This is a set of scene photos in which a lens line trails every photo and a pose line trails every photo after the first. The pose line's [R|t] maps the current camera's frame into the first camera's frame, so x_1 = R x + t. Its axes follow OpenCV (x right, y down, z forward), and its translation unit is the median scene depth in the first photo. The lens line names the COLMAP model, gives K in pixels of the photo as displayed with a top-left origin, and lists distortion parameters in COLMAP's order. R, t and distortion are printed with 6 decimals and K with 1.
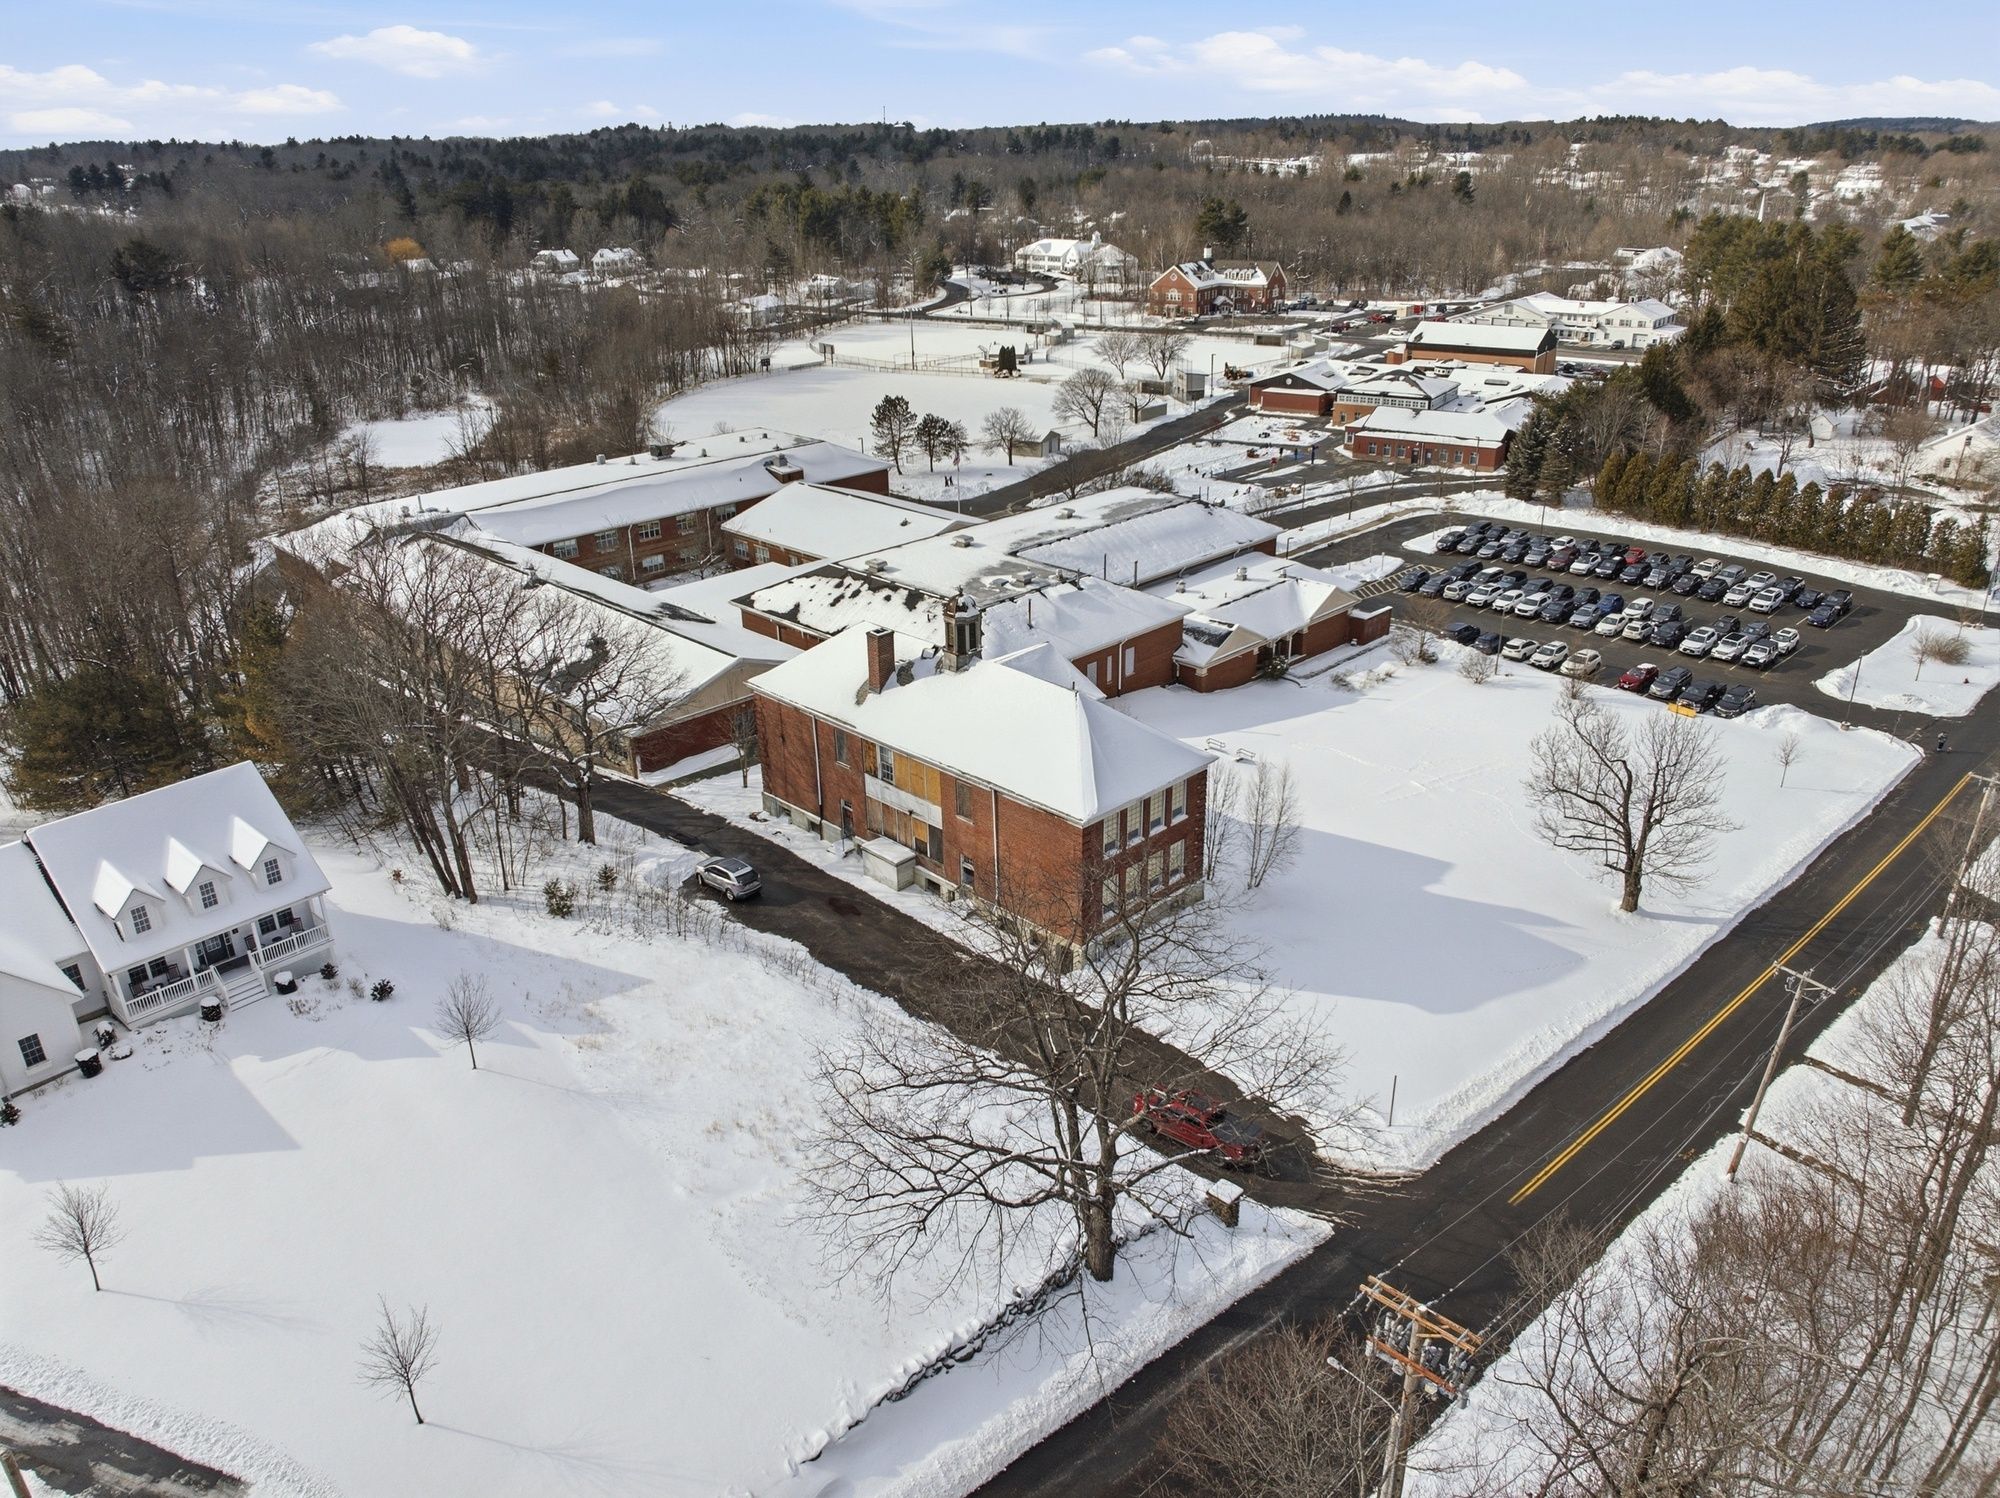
lens RADIAL K [[1404.3, 0, 1000.0], [0, 1404.3, 749.0], [0, 0, 1]] dist [-0.035416, -0.006479]
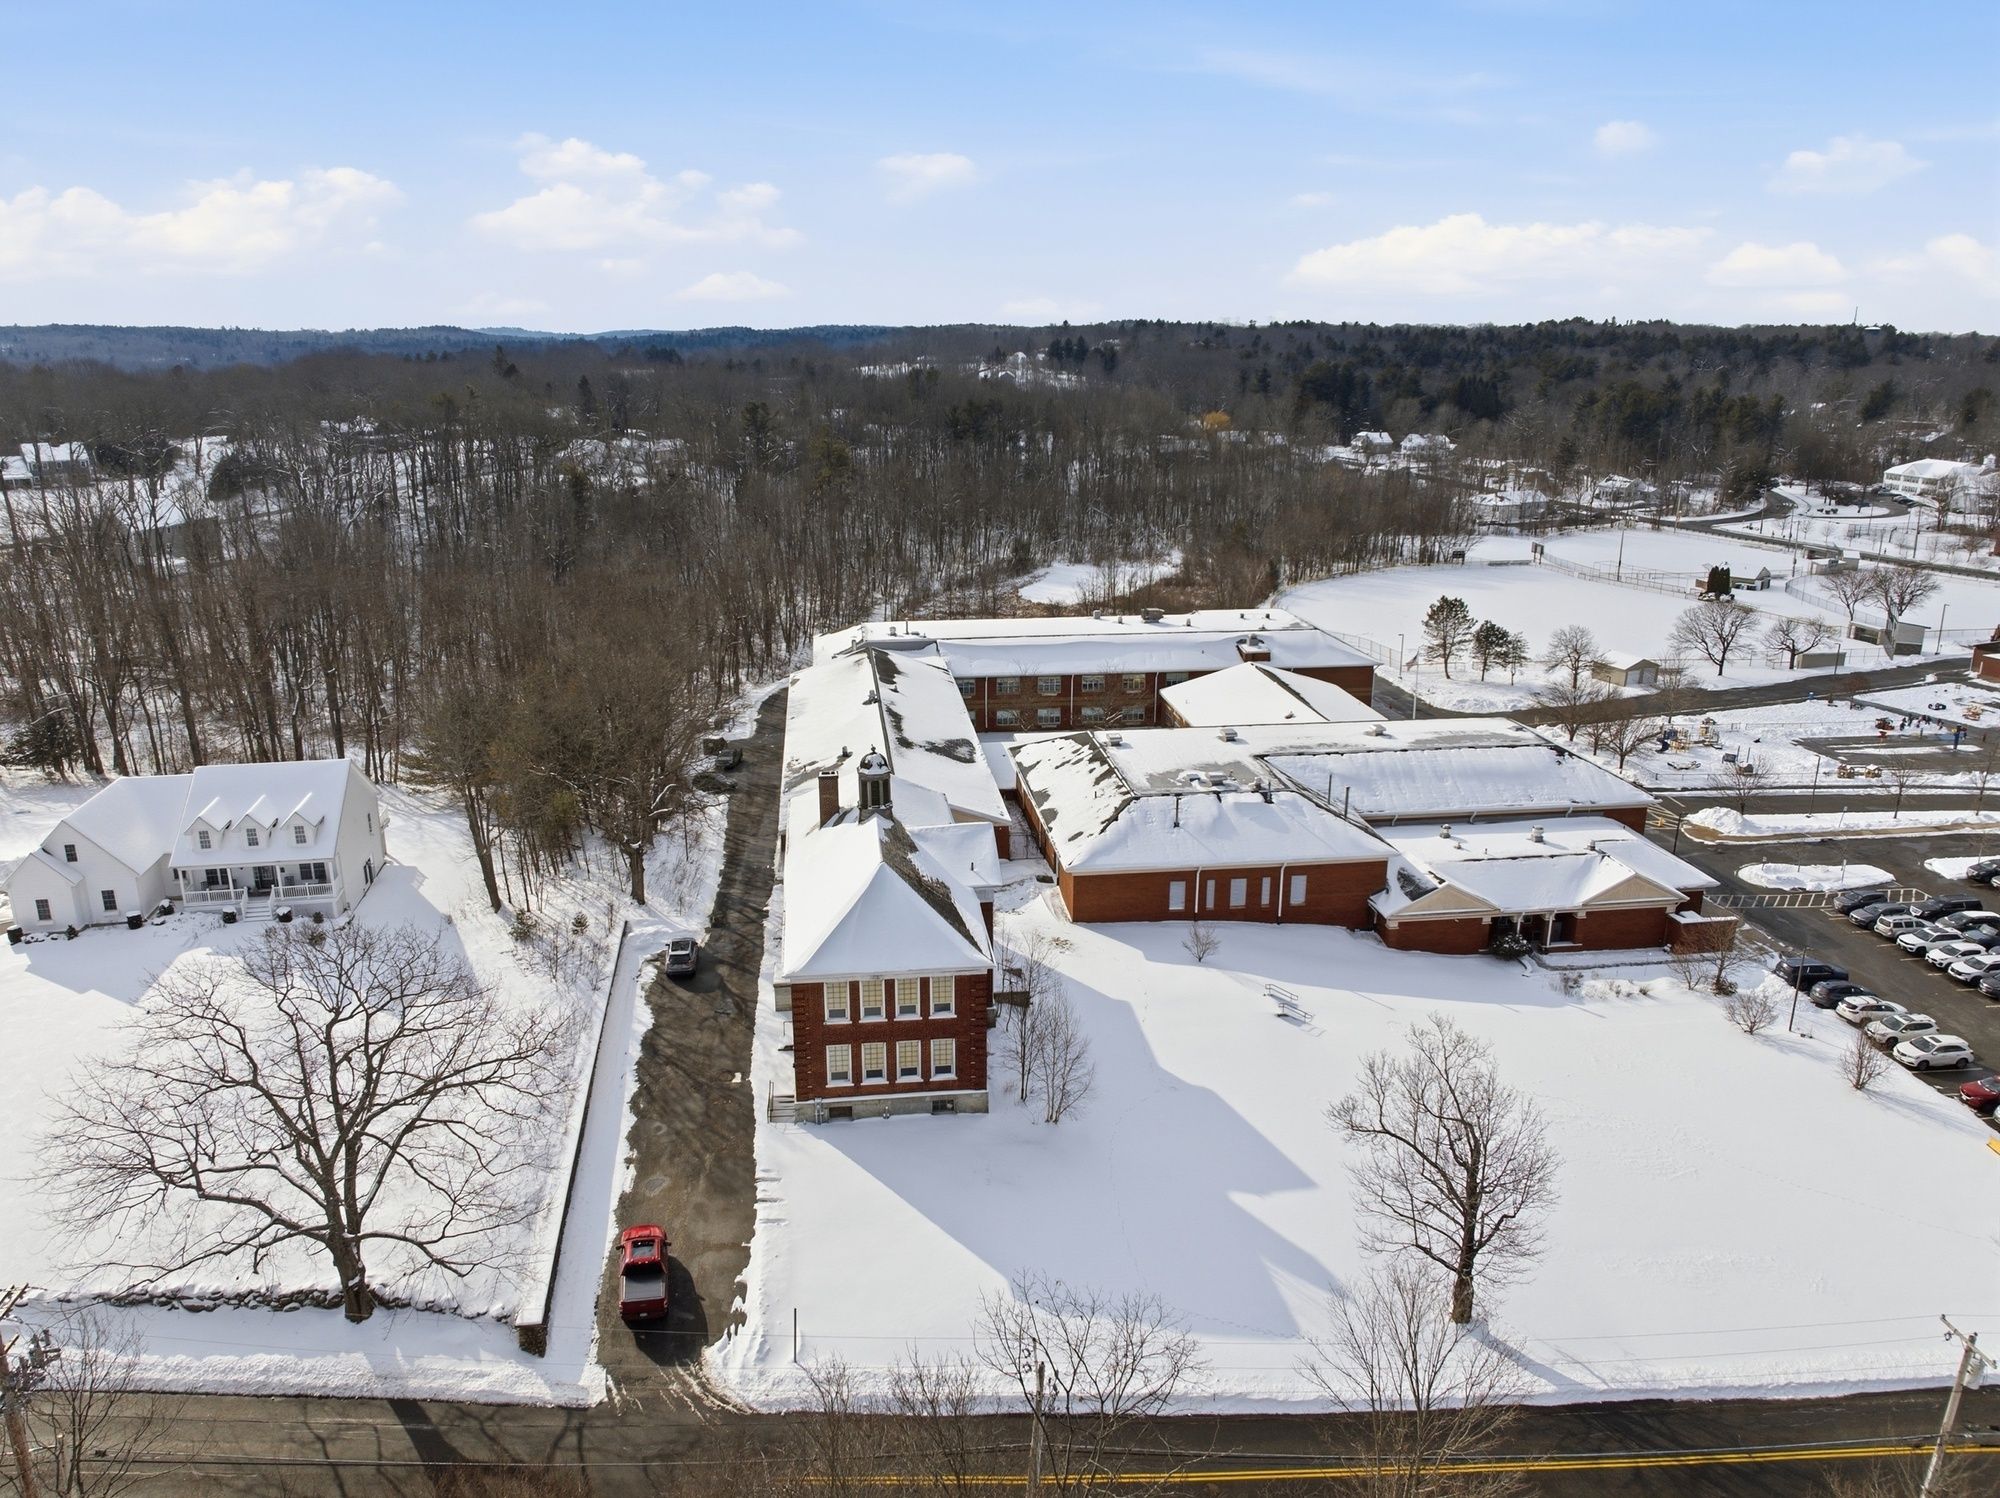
lens RADIAL K [[1404.3, 0, 1000.0], [0, 1404.3, 749.0], [0, 0, 1]] dist [-0.035416, -0.006479]
pose [[0.793116, 0.188371, -0.579209, 0.359769], [-0.256755, 0.965749, -0.037495, -0.053440], [0.552308, 0.178452, 0.814316, 0.103655]]
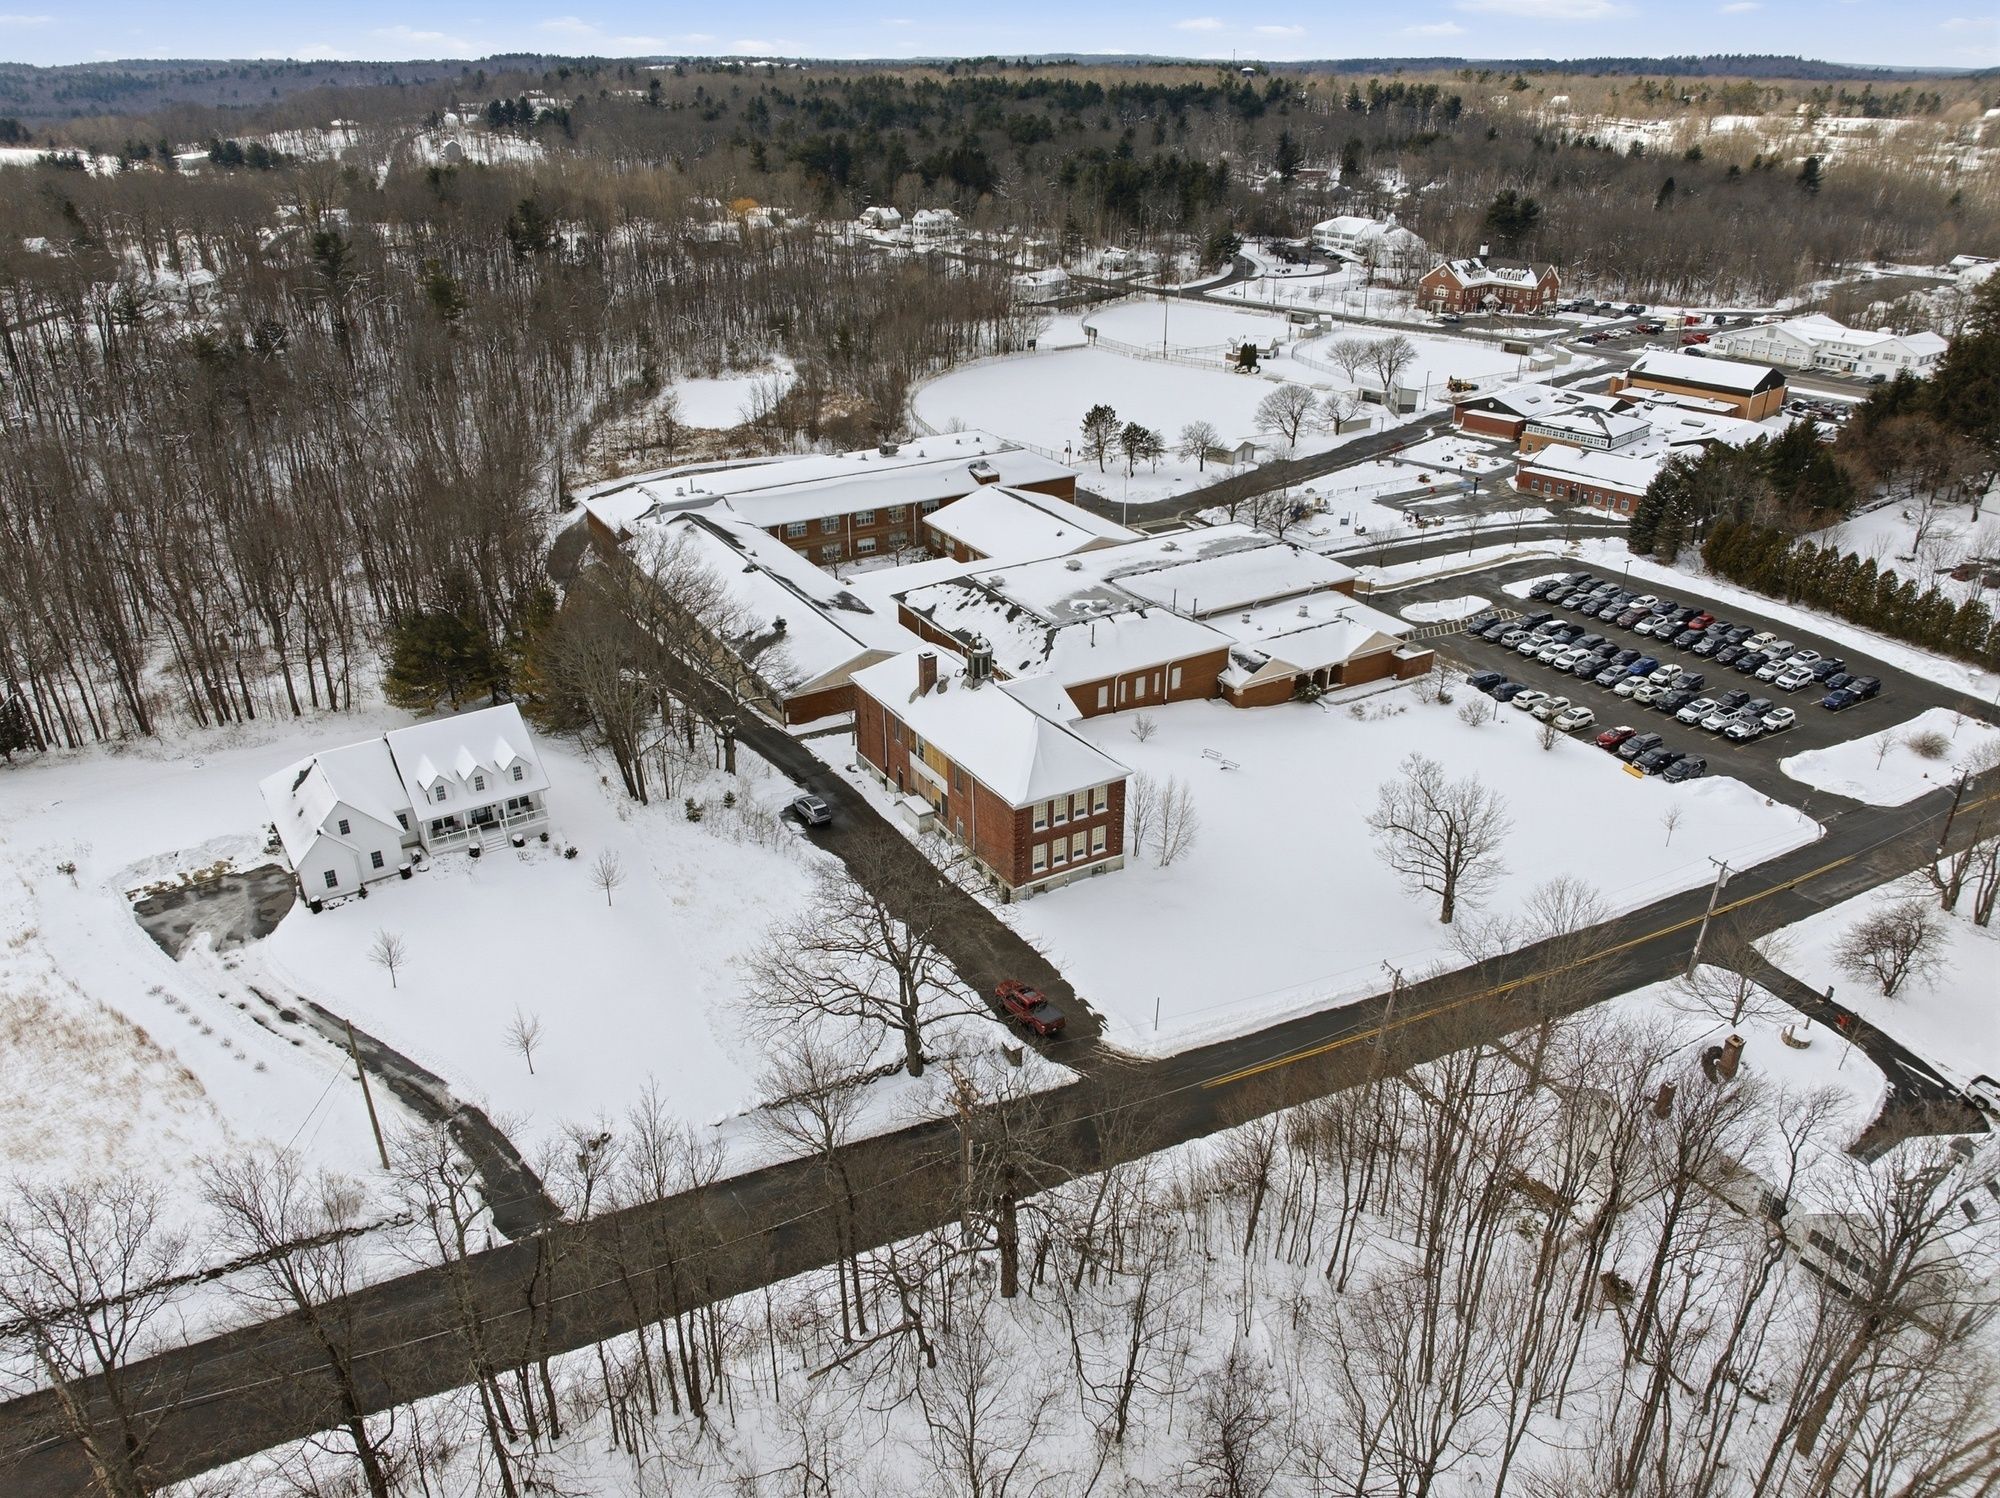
lens RADIAL K [[1404.3, 0, 1000.0], [0, 1404.3, 749.0], [0, 0, 1]] dist [-0.035416, -0.006479]
pose [[0.970448, 0.122505, -0.207901, 0.167346], [-0.111702, 0.991744, 0.062975, -0.048532], [0.213899, -0.037891, 0.976121, -0.223611]]
